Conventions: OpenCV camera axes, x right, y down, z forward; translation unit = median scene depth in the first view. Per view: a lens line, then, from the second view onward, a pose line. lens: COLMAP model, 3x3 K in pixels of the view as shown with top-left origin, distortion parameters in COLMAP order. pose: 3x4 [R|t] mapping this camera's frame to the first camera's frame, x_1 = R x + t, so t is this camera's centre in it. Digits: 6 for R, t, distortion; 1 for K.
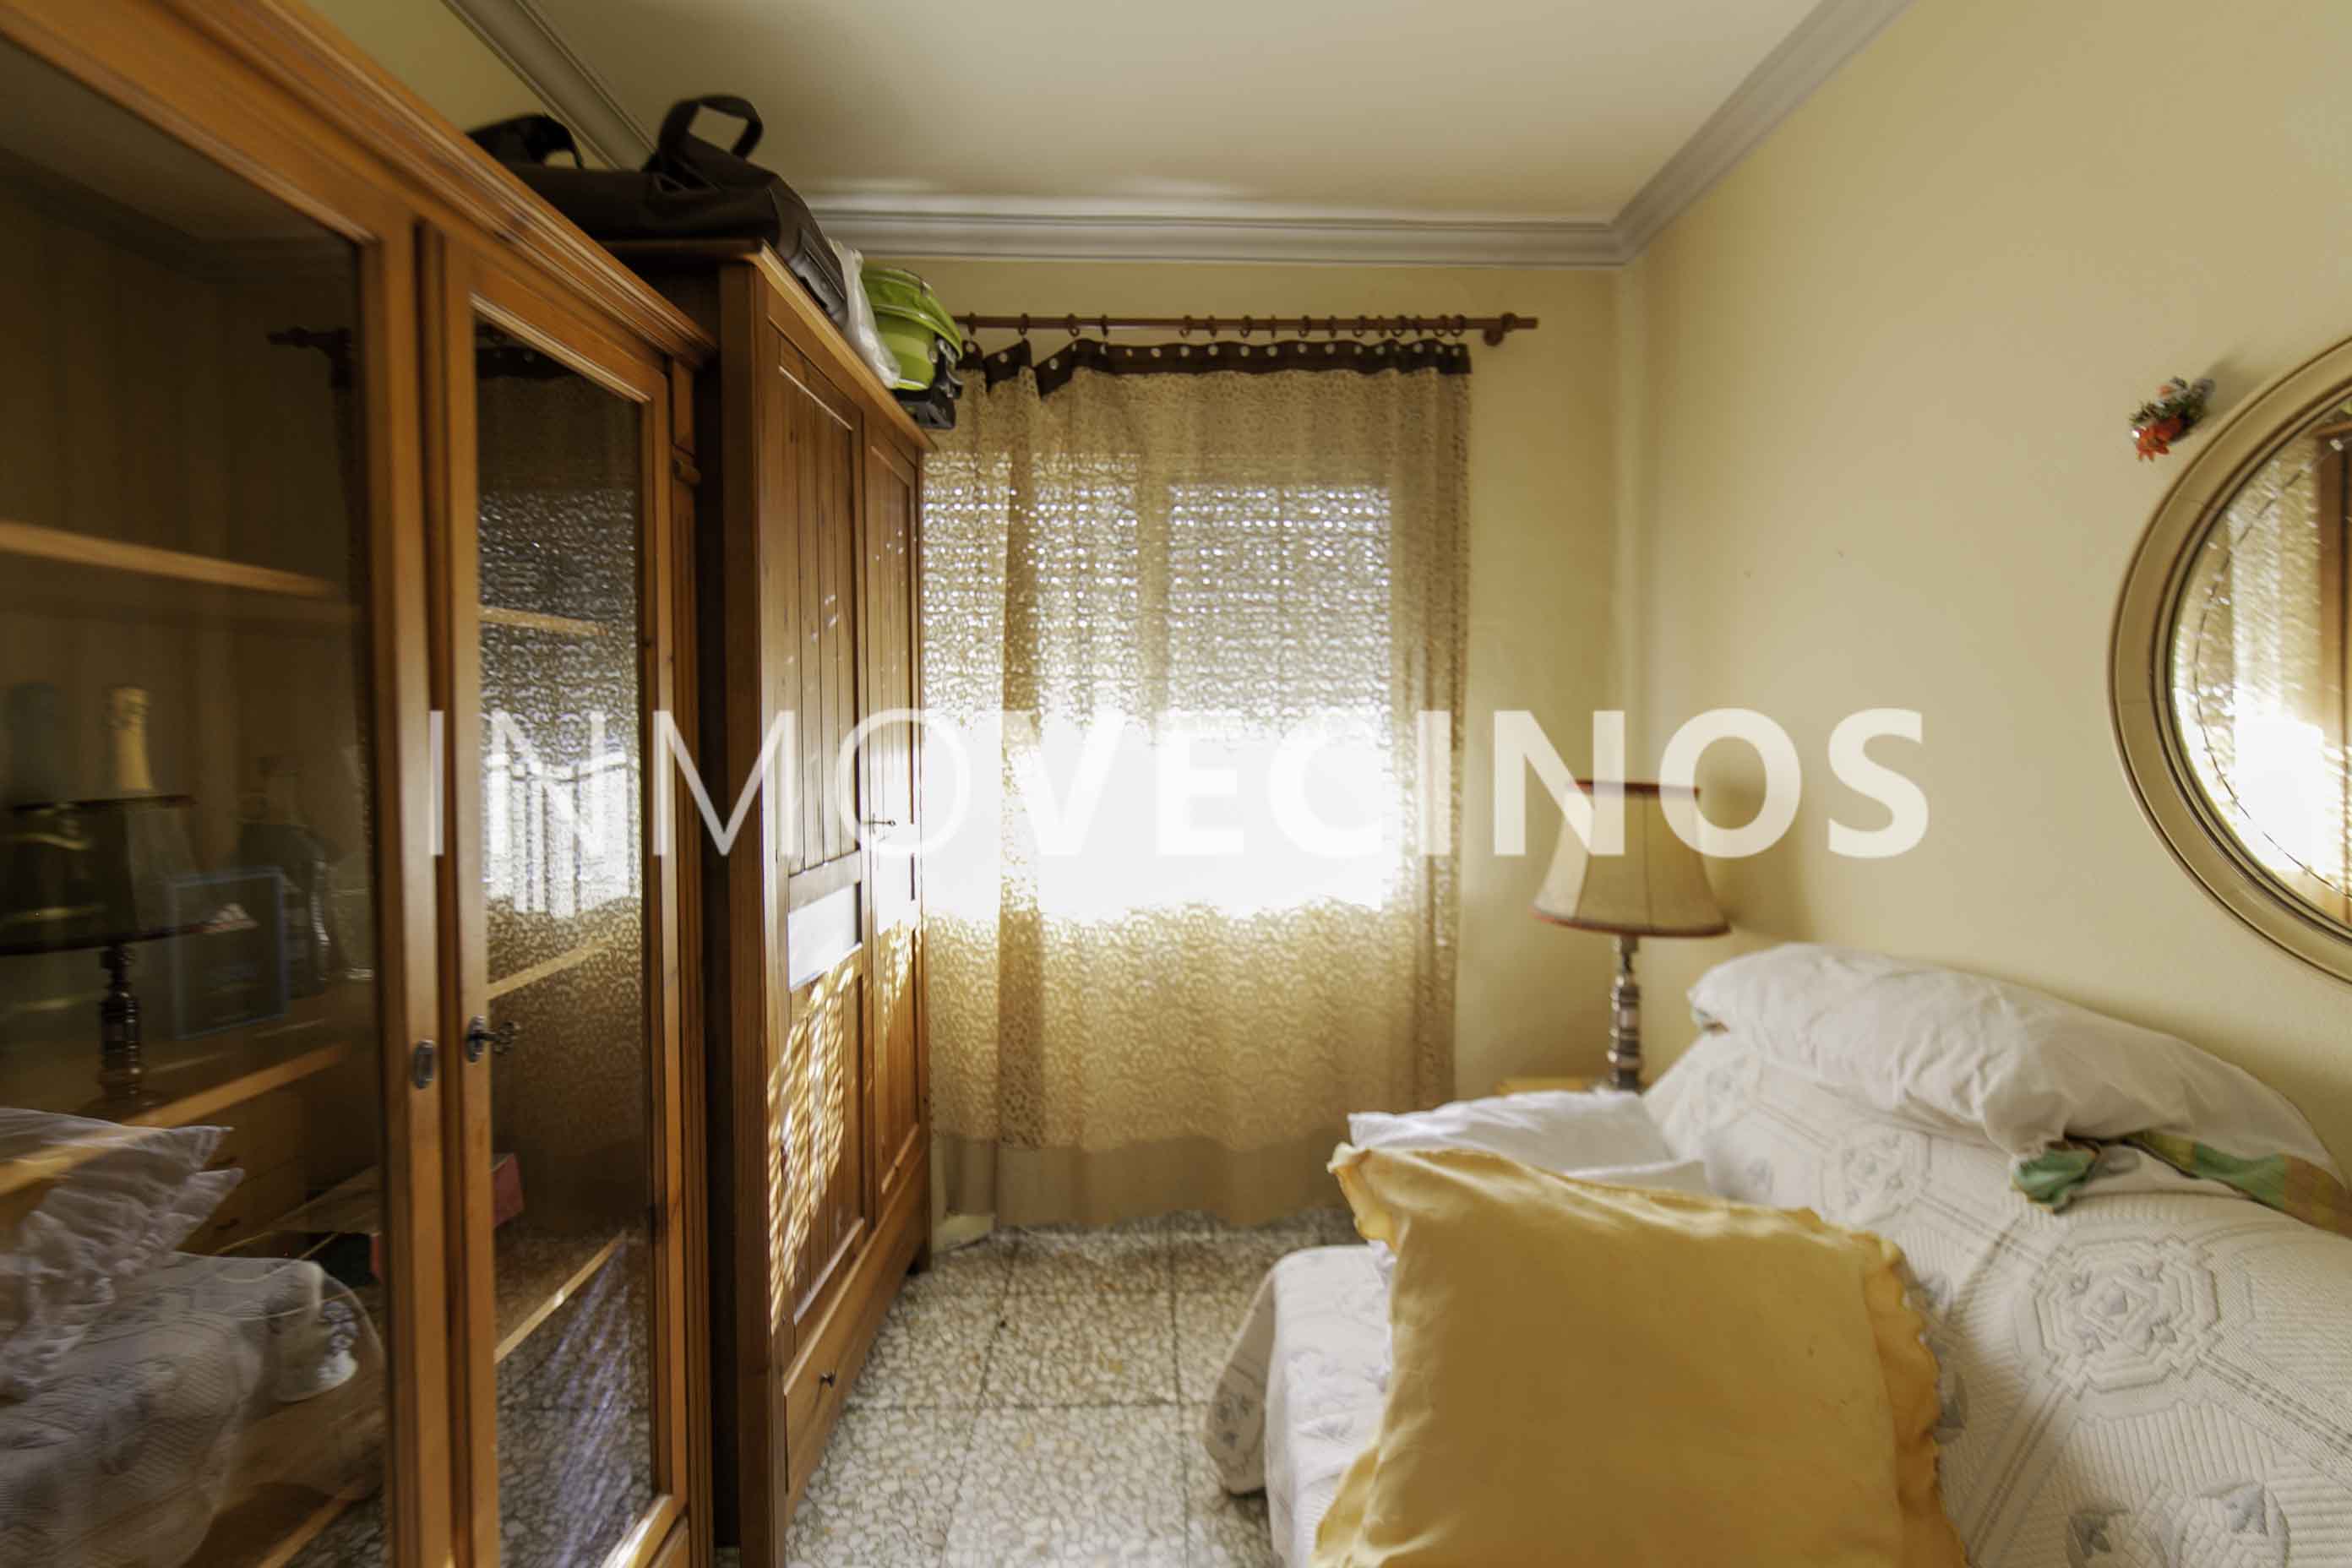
lens RADIAL K [[1019.5, 0, 1169.2], [0, 1019.5, 742.5], [0, 0, 1]] dist [-0.003178, -0.000274]
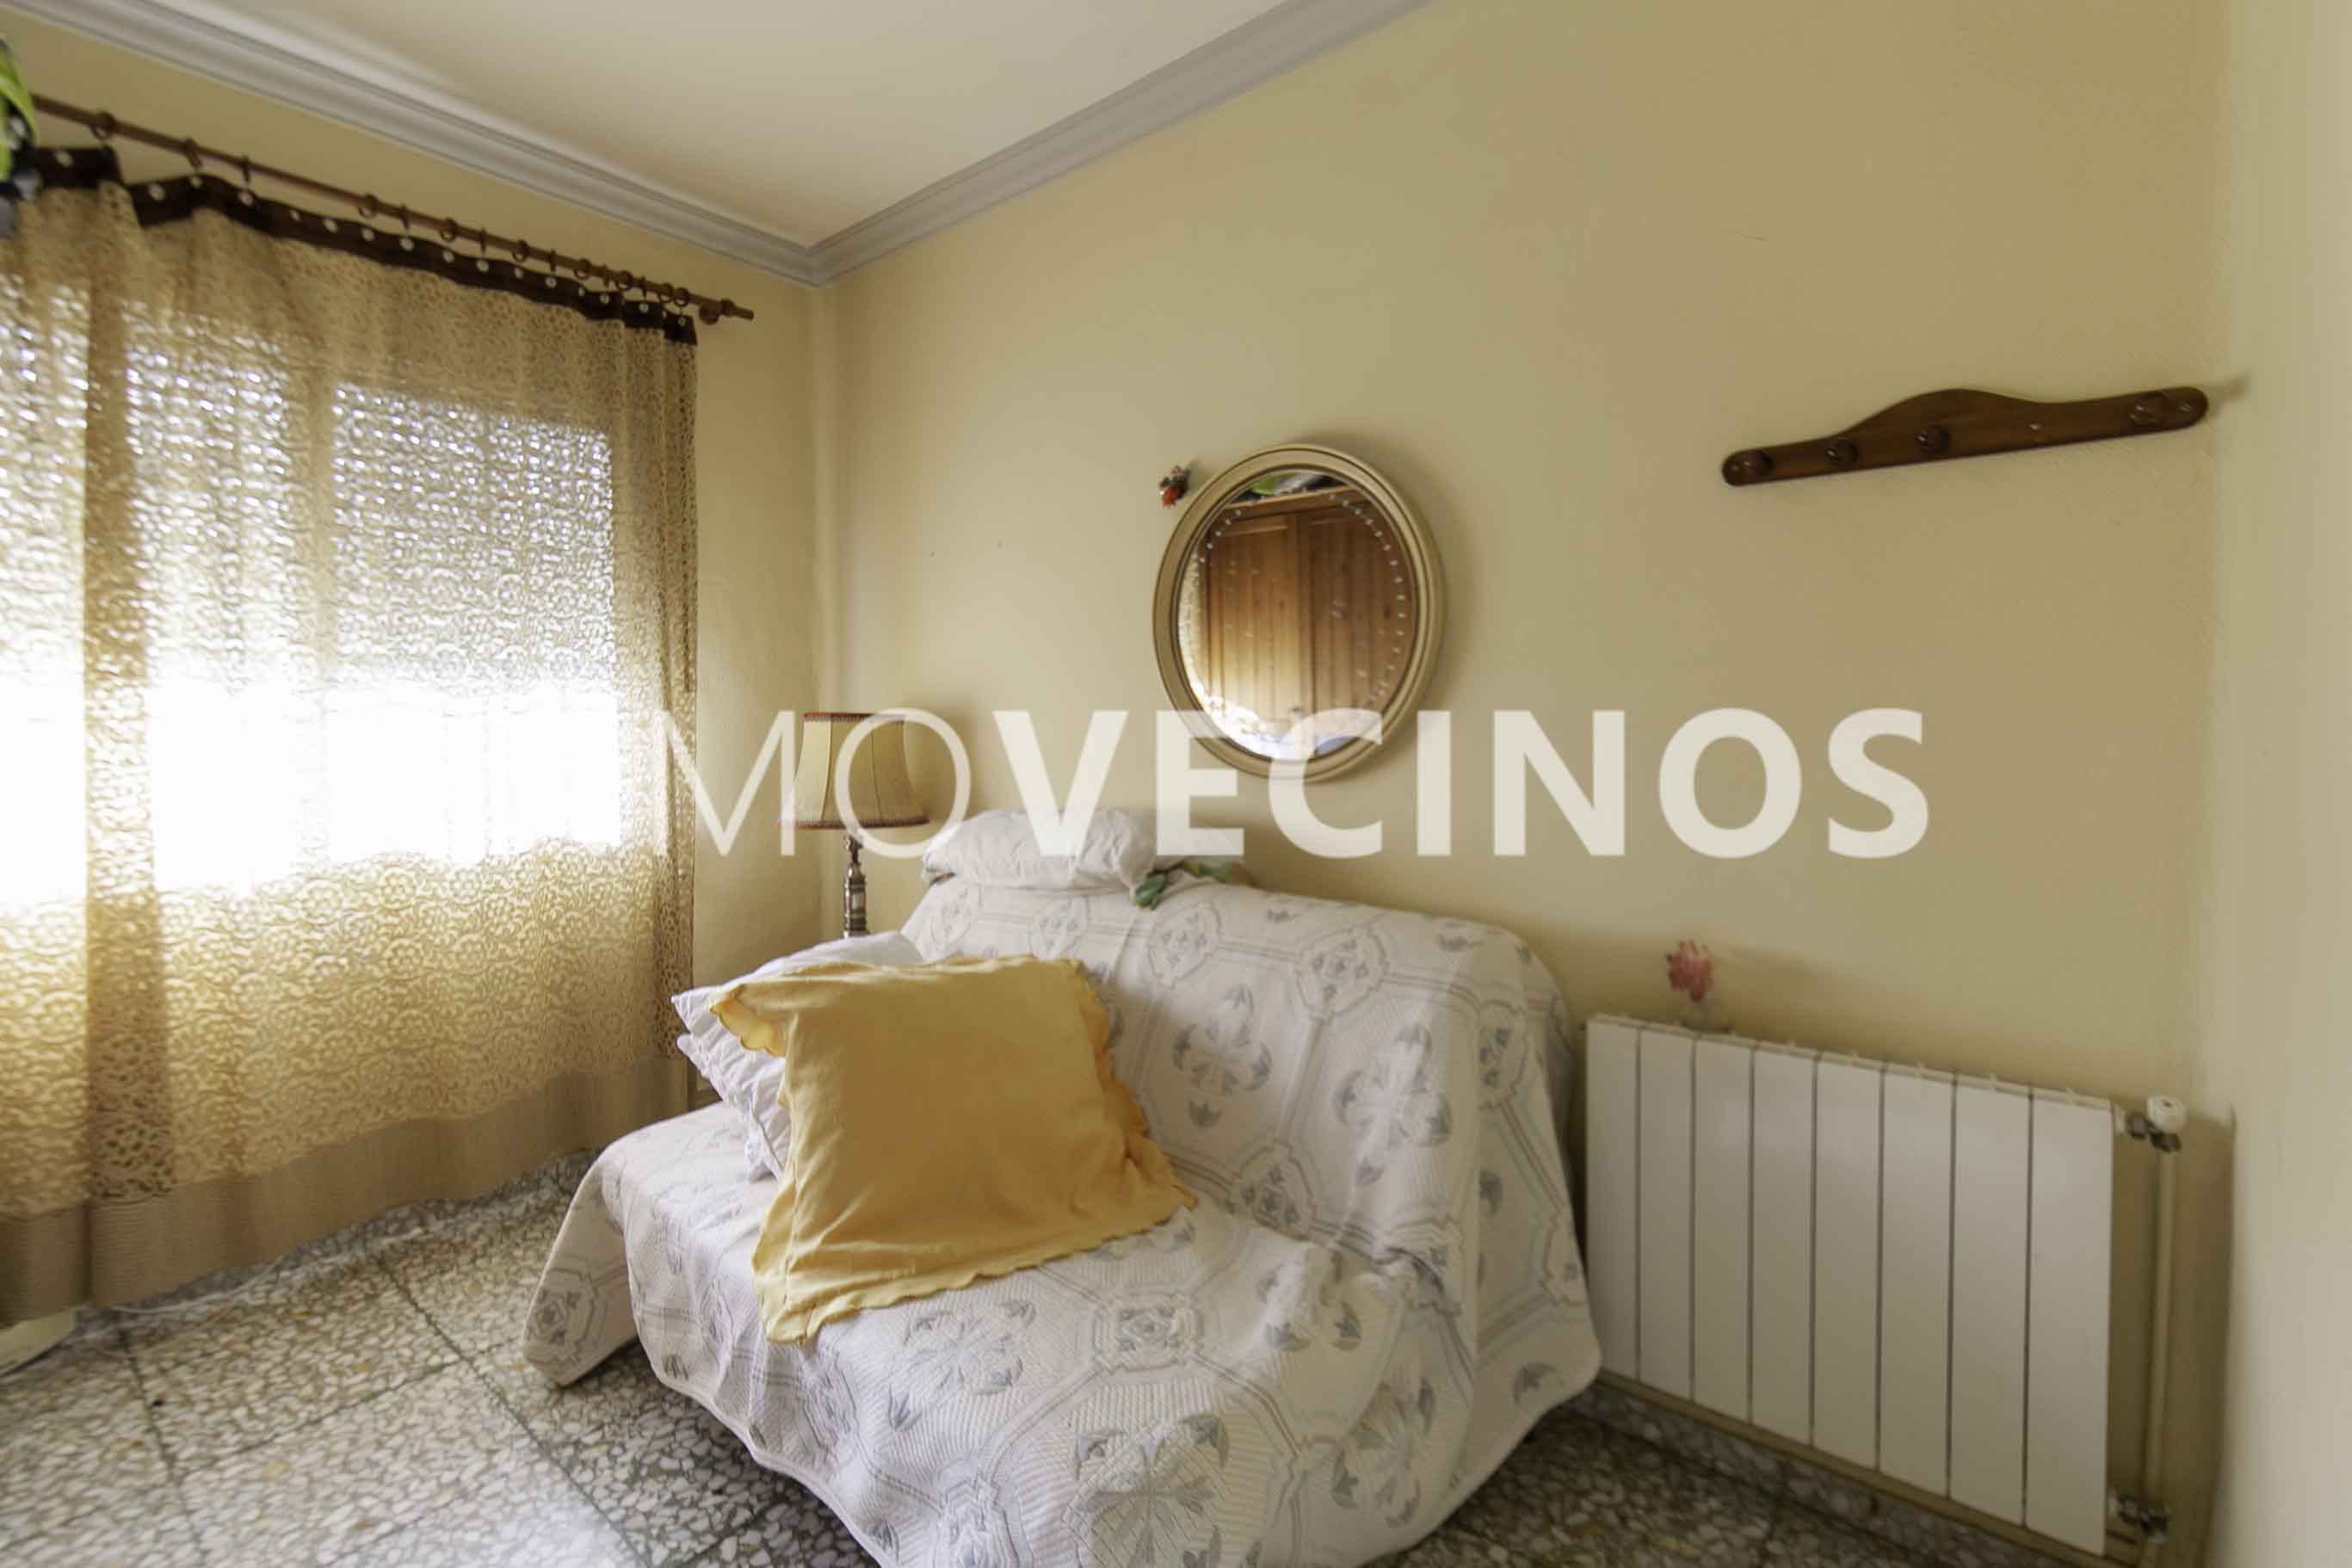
lens RADIAL K [[1022.7, 0, 1175.8], [0, 1022.7, 737.2], [0, 0, 1]] dist [0.001787, -0.000154]
pose [[0.658939, -0.023399, 0.751832, -0.201239], [0.019953, 0.999708, 0.013626, 0.052714], [-0.751931, 0.006023, 0.659214, -0.105802]]
